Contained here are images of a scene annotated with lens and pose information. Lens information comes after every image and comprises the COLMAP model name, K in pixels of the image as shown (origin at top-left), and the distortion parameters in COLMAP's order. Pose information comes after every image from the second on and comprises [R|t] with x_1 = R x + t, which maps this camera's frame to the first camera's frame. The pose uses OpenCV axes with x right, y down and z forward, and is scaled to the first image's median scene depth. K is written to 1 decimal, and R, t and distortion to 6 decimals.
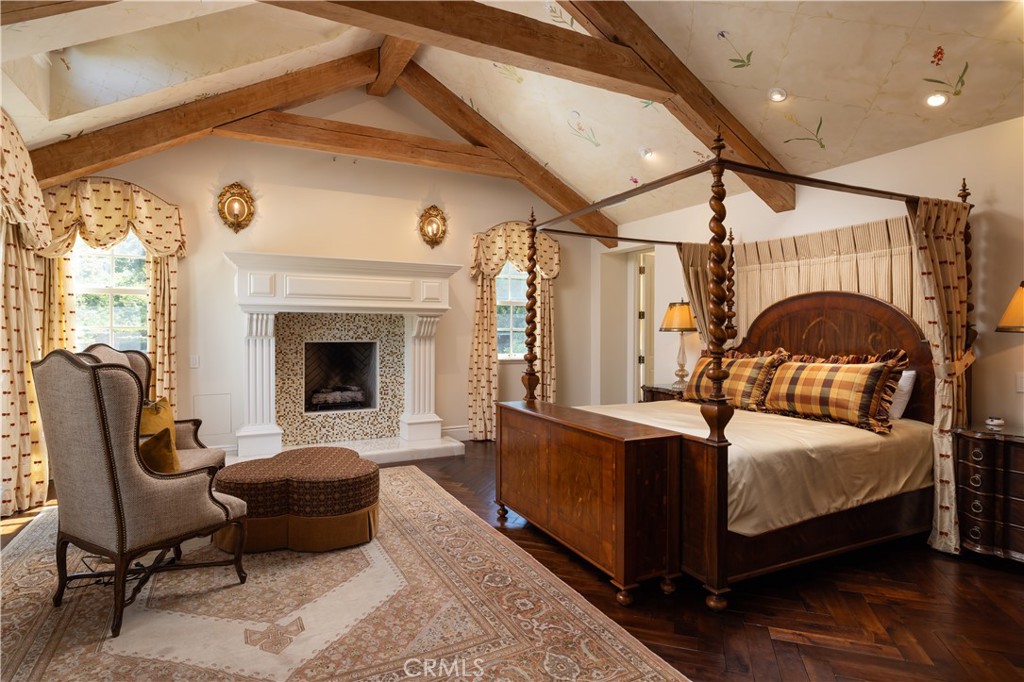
lens RADIAL K [[543.7, 0, 512.0], [0, 543.7, 341.0], [0, 0, 1]] dist [0.001643, -0.000642]
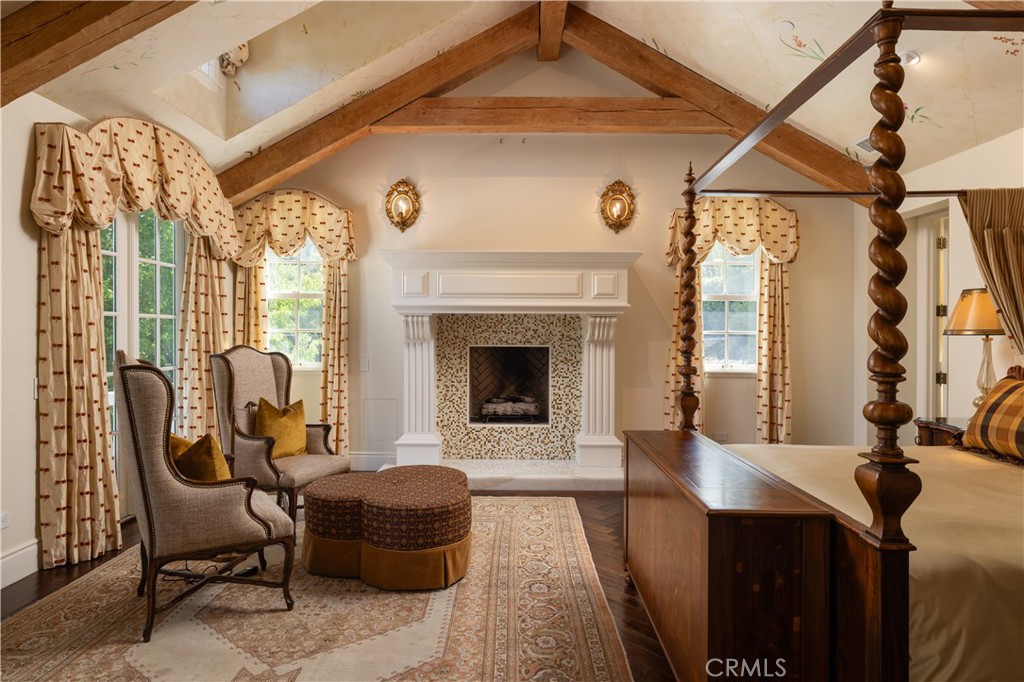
lens RADIAL K [[603.2, 0, 510.2], [0, 603.2, 339.7], [0, 0, 1]] dist [-0.002838, 0.001165]
pose [[0.884658, 0.005126, -0.466212, 0.171499], [-0.010261, 0.999911, -0.008476, -0.001242], [0.466127, 0.012282, 0.884632, 0.157861]]
